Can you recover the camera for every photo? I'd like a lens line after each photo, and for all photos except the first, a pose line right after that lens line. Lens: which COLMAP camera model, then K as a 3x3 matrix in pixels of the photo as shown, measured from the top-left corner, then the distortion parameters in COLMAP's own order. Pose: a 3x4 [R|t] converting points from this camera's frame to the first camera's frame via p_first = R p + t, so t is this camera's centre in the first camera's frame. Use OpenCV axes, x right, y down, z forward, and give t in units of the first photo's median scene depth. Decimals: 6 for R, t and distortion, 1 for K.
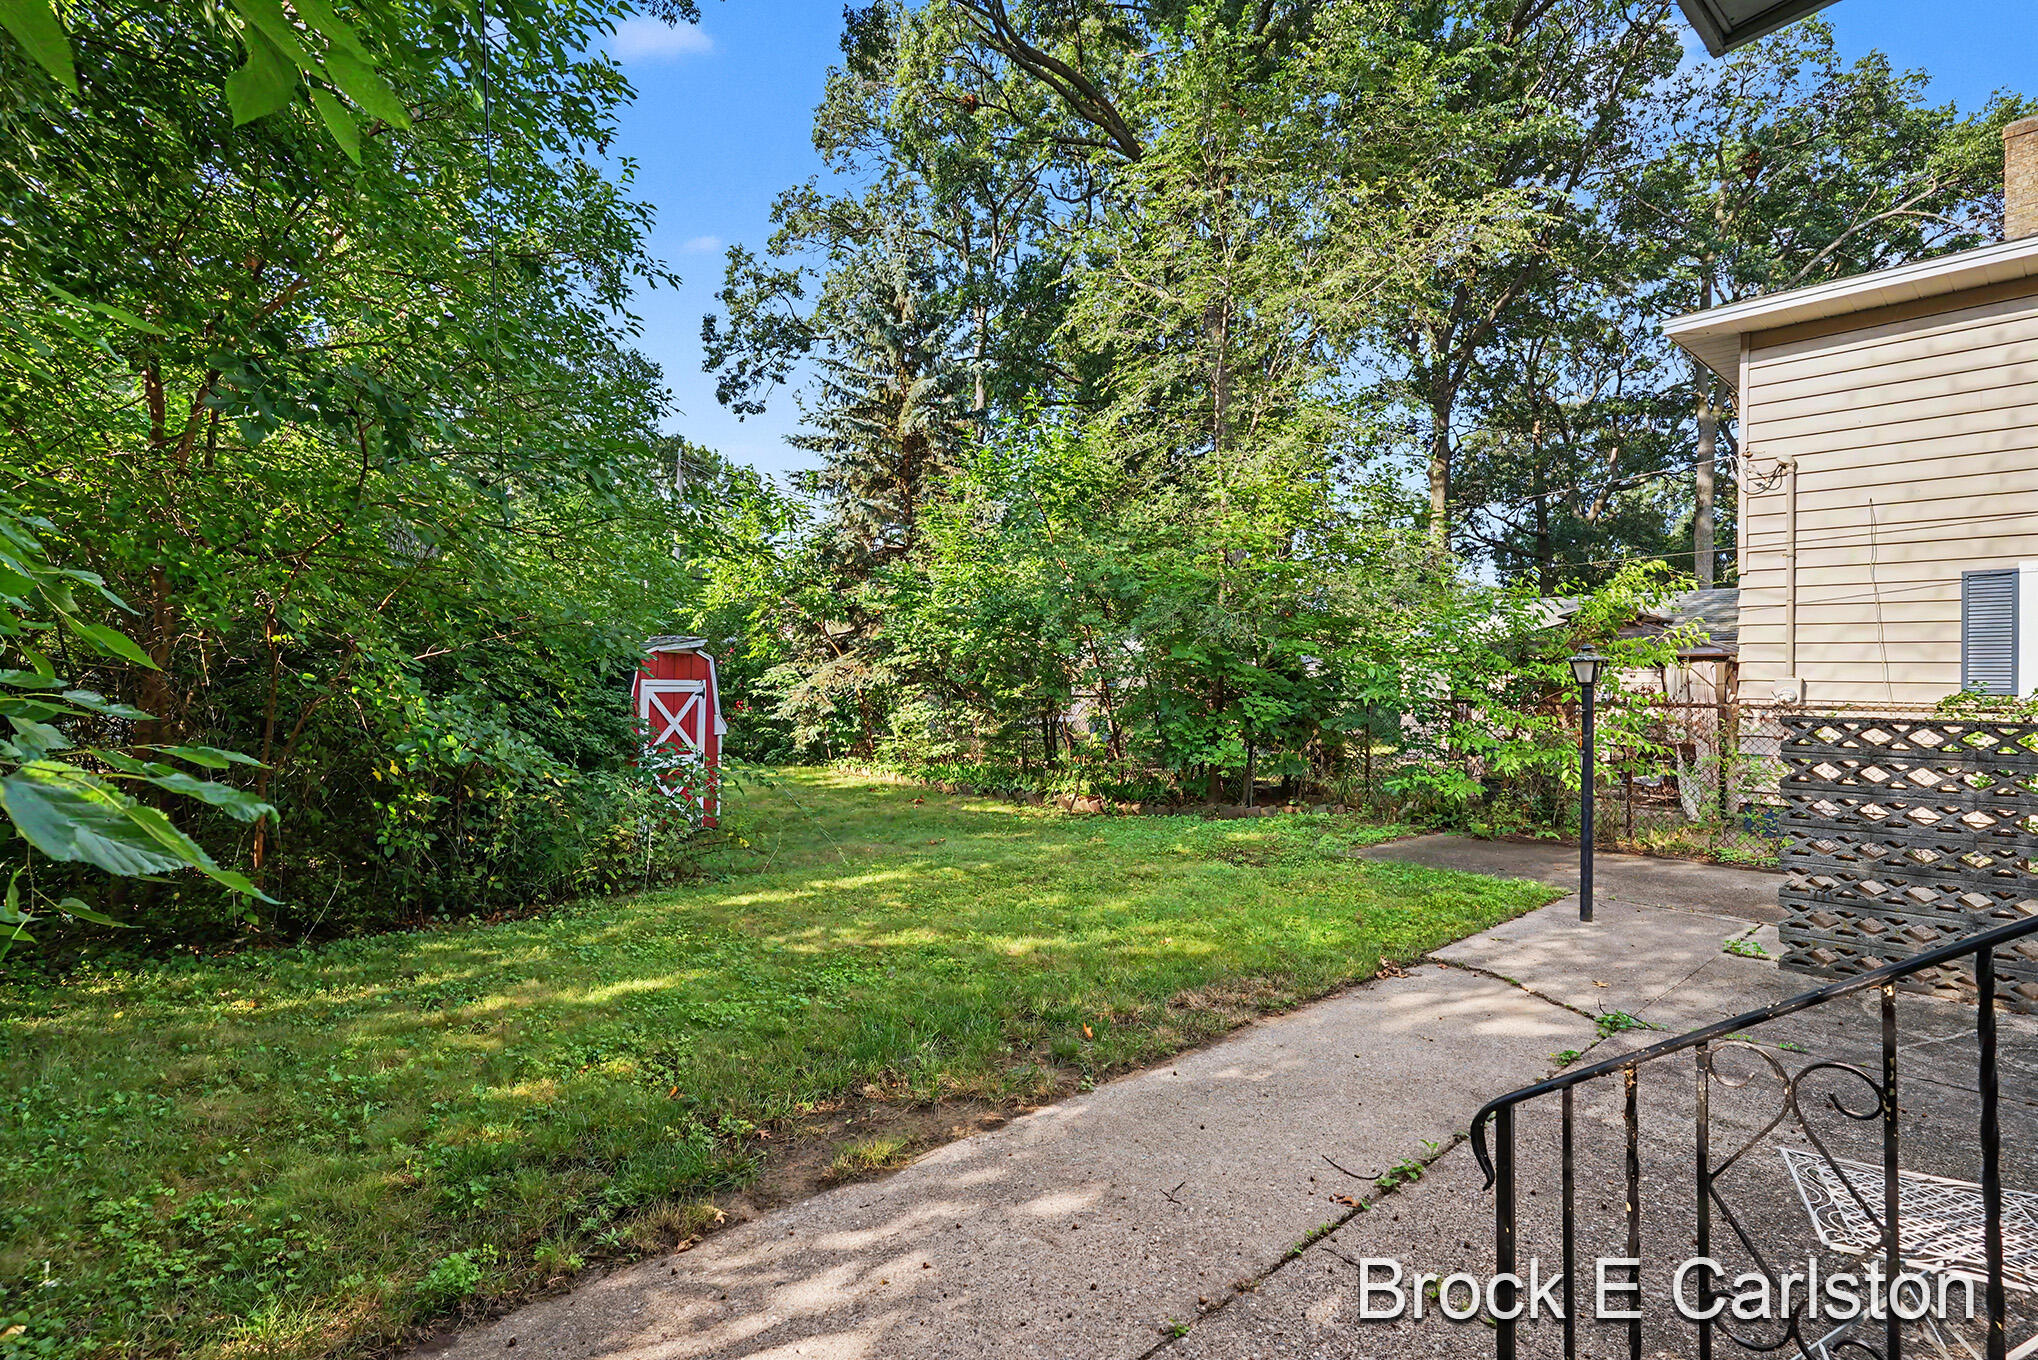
lens RADIAL K [[971.2, 0, 1017.9], [0, 971.2, 676.0], [0, 0, 1]] dist [-0.009649, 0.005369]
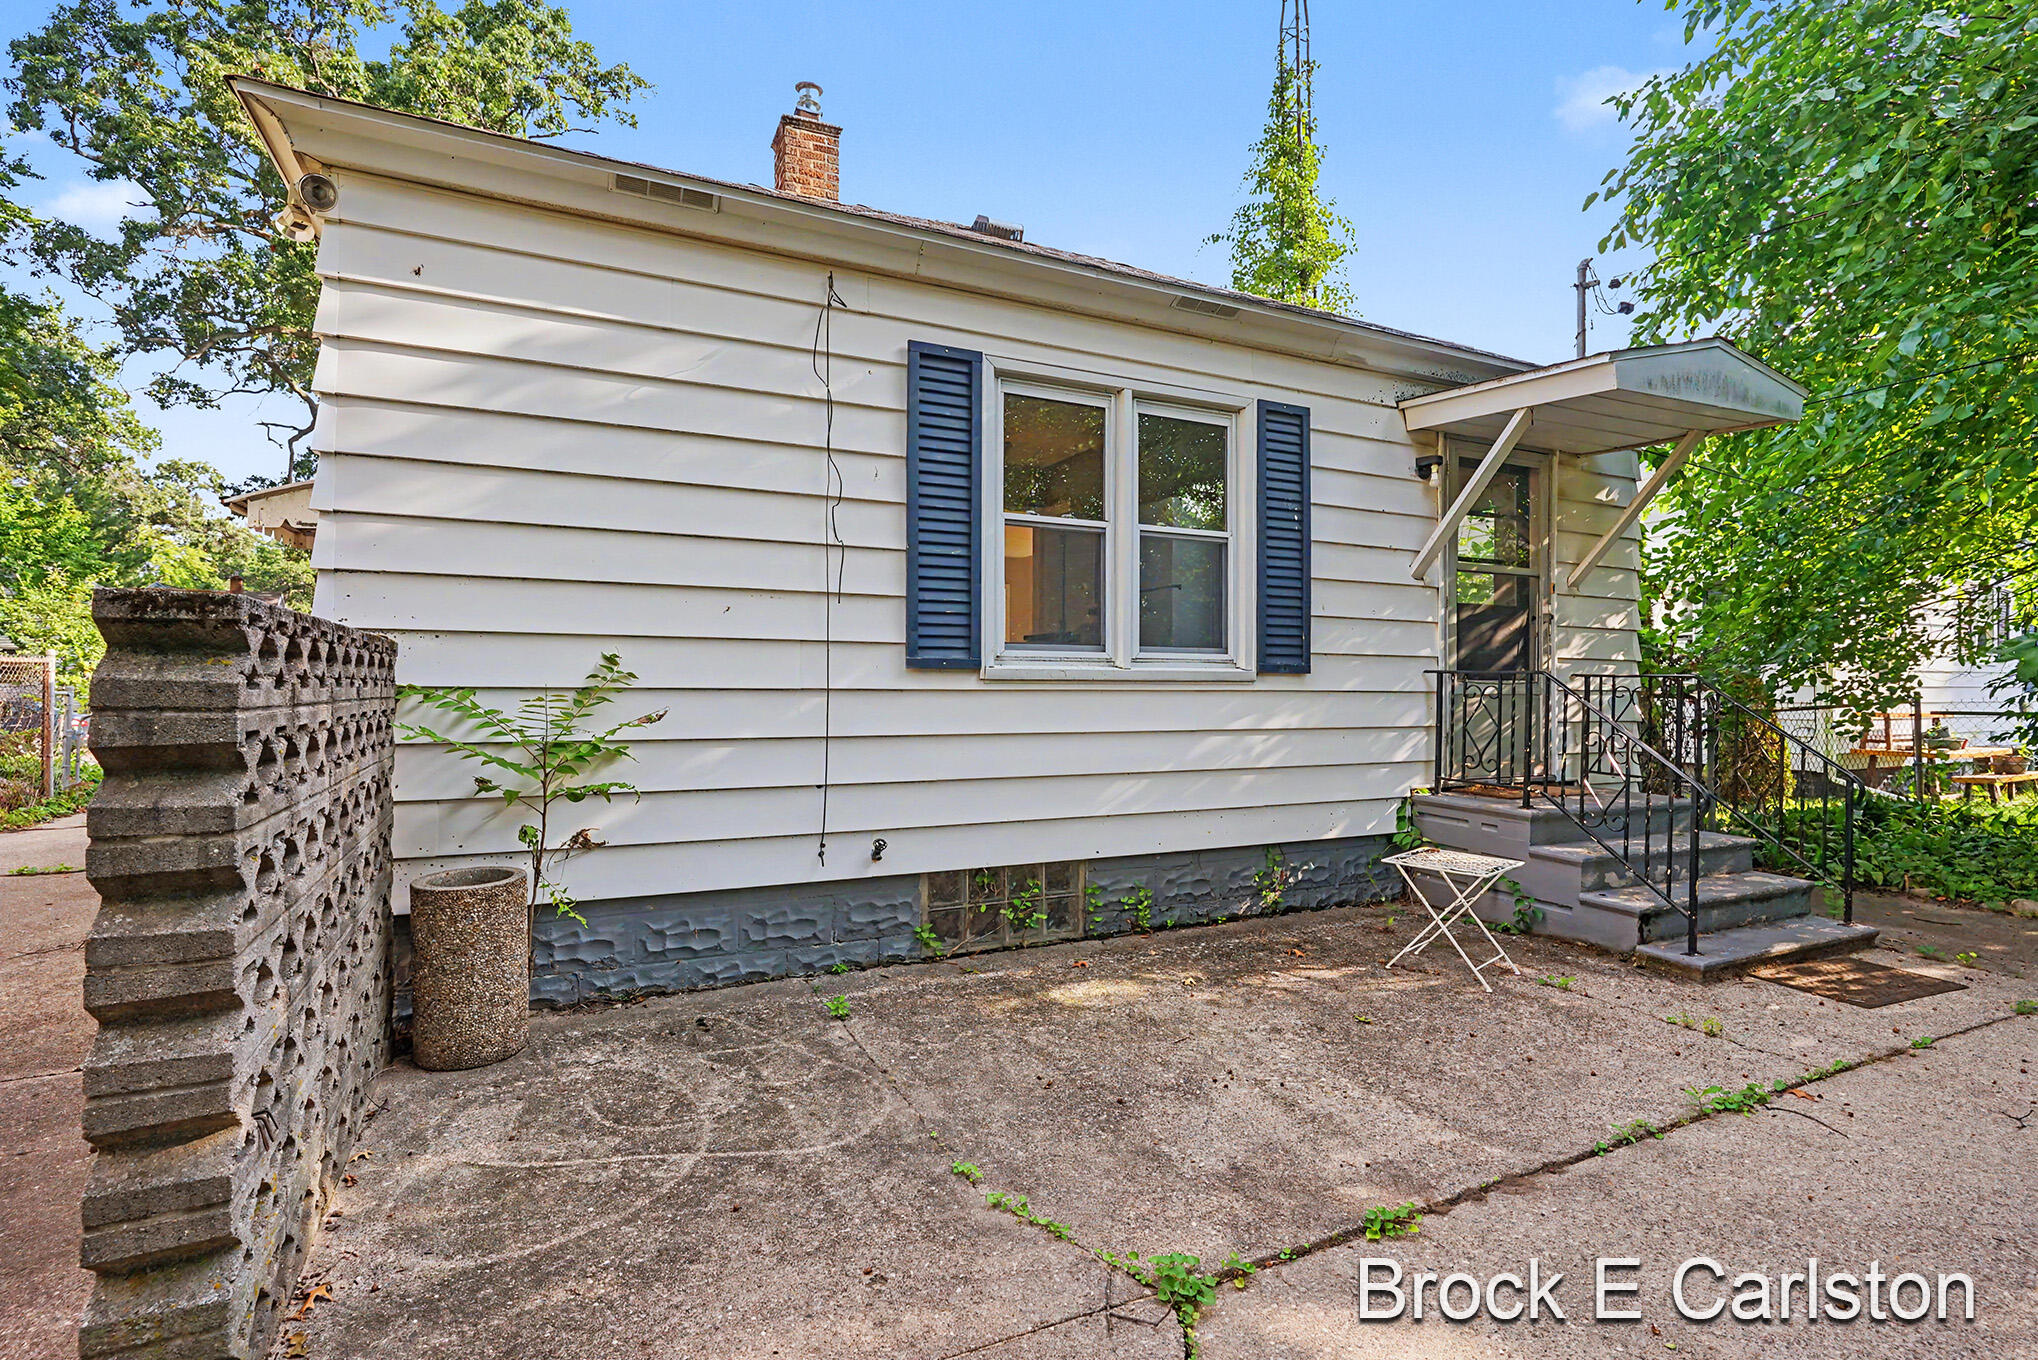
lens RADIAL K [[971.2, 0, 1016.5], [0, 971.2, 675.8], [0, 0, 1]] dist [-0.009649, 0.005369]
pose [[-0.964764, -0.006122, 0.263047, 0.641151], [-0.009429, 0.999892, -0.011311, 0.089260], [-0.262949, -0.013393, -0.964717, 1.622117]]
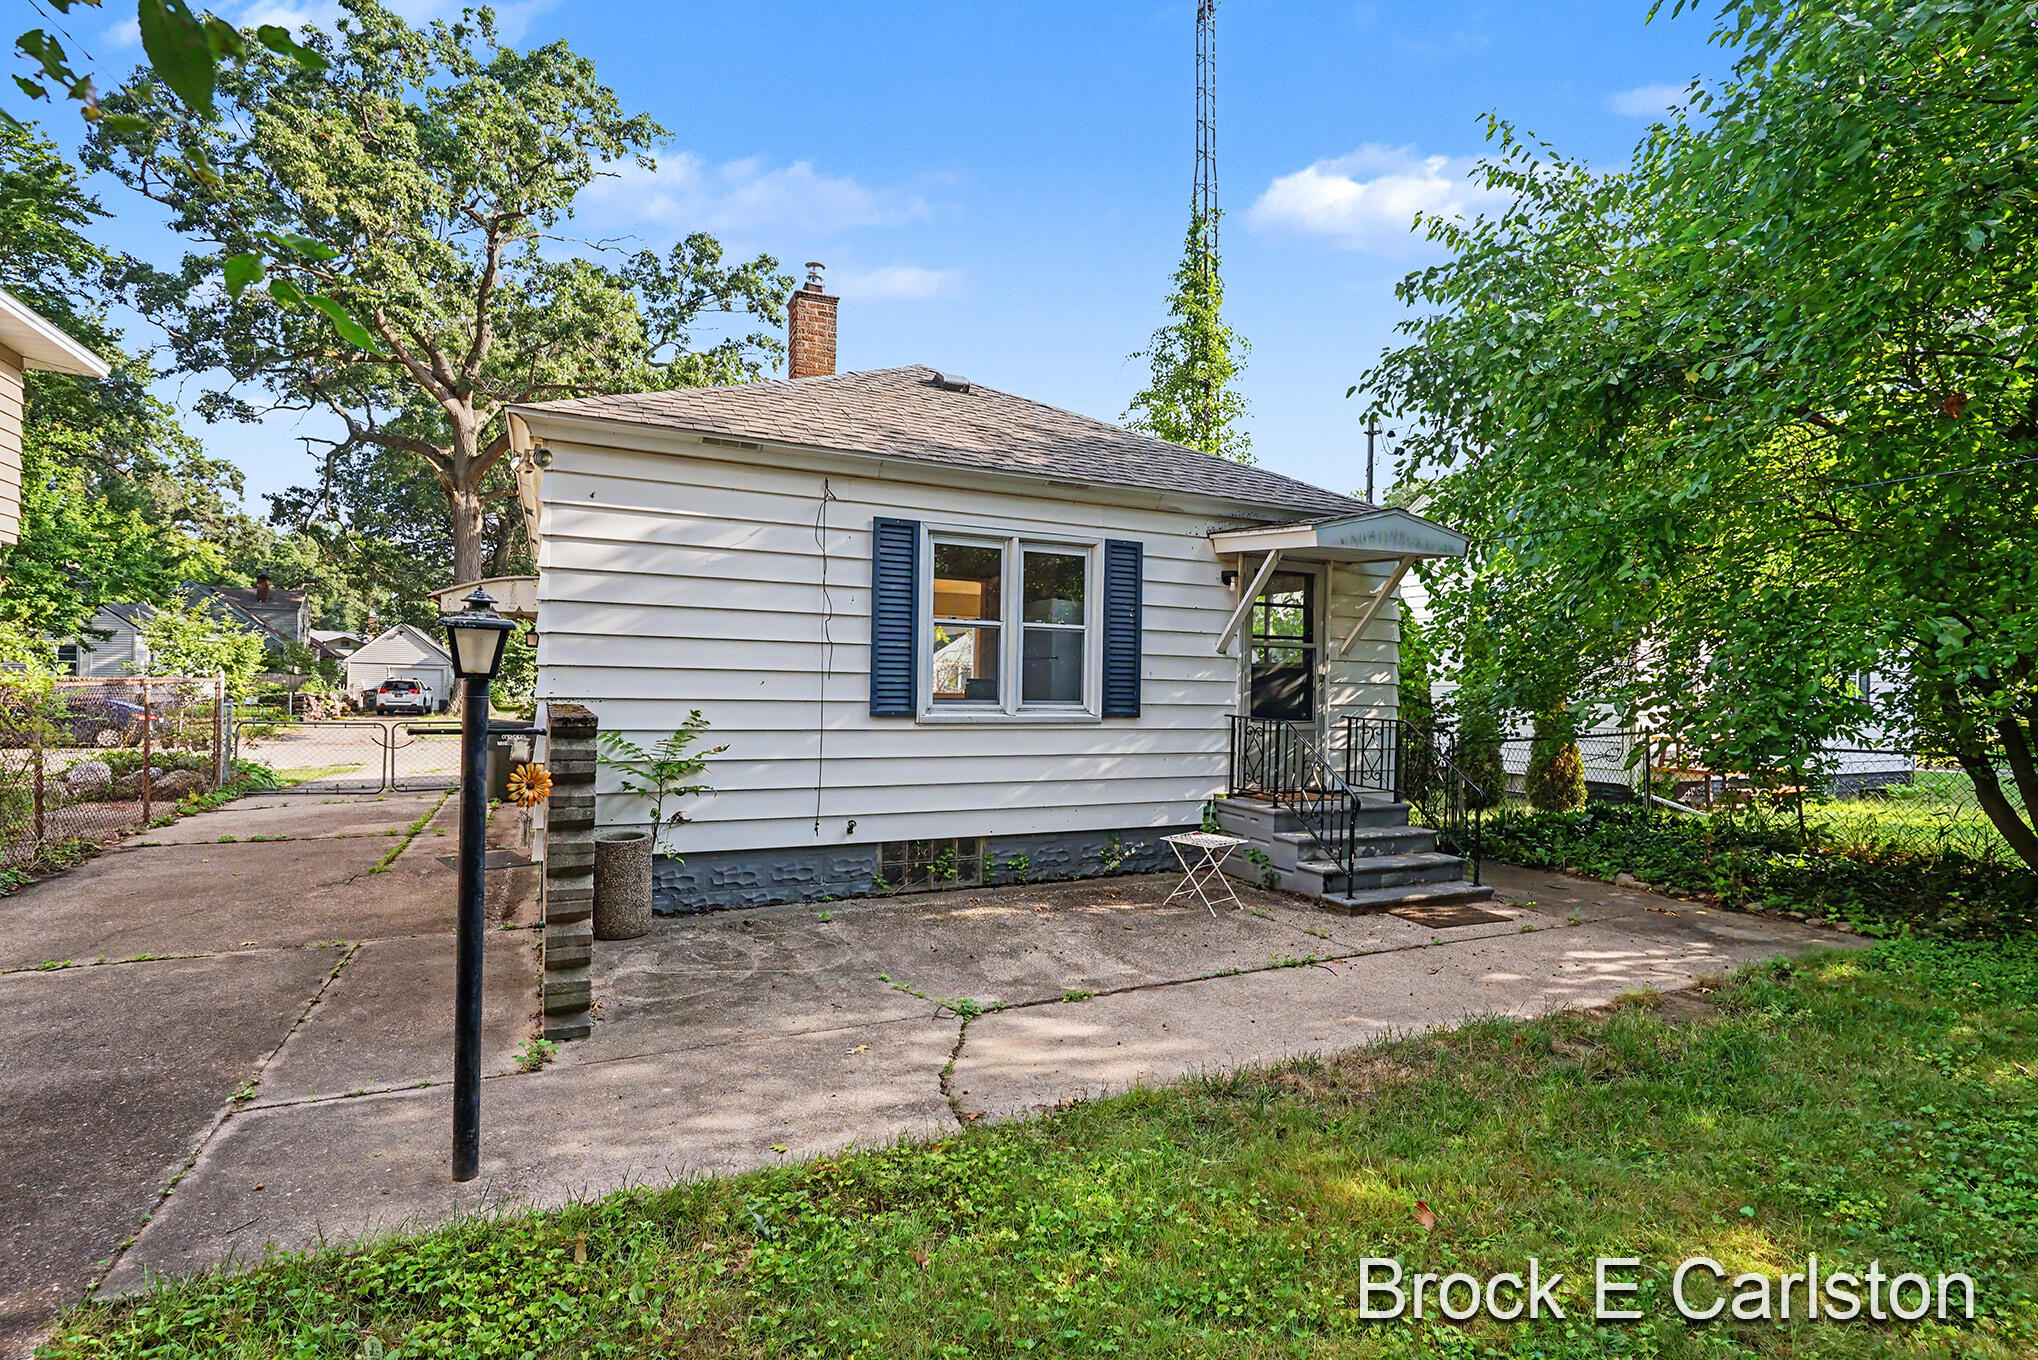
lens RADIAL K [[971.2, 0, 1015.9], [0, 971.2, 677.1], [0, 0, 1]] dist [-0.009649, 0.005369]
pose [[-0.964654, -0.020142, 0.262749, 0.337221], [-0.023184, 0.999695, -0.008482, 0.009955], [-0.262498, -0.014274, -0.964827, 2.222925]]
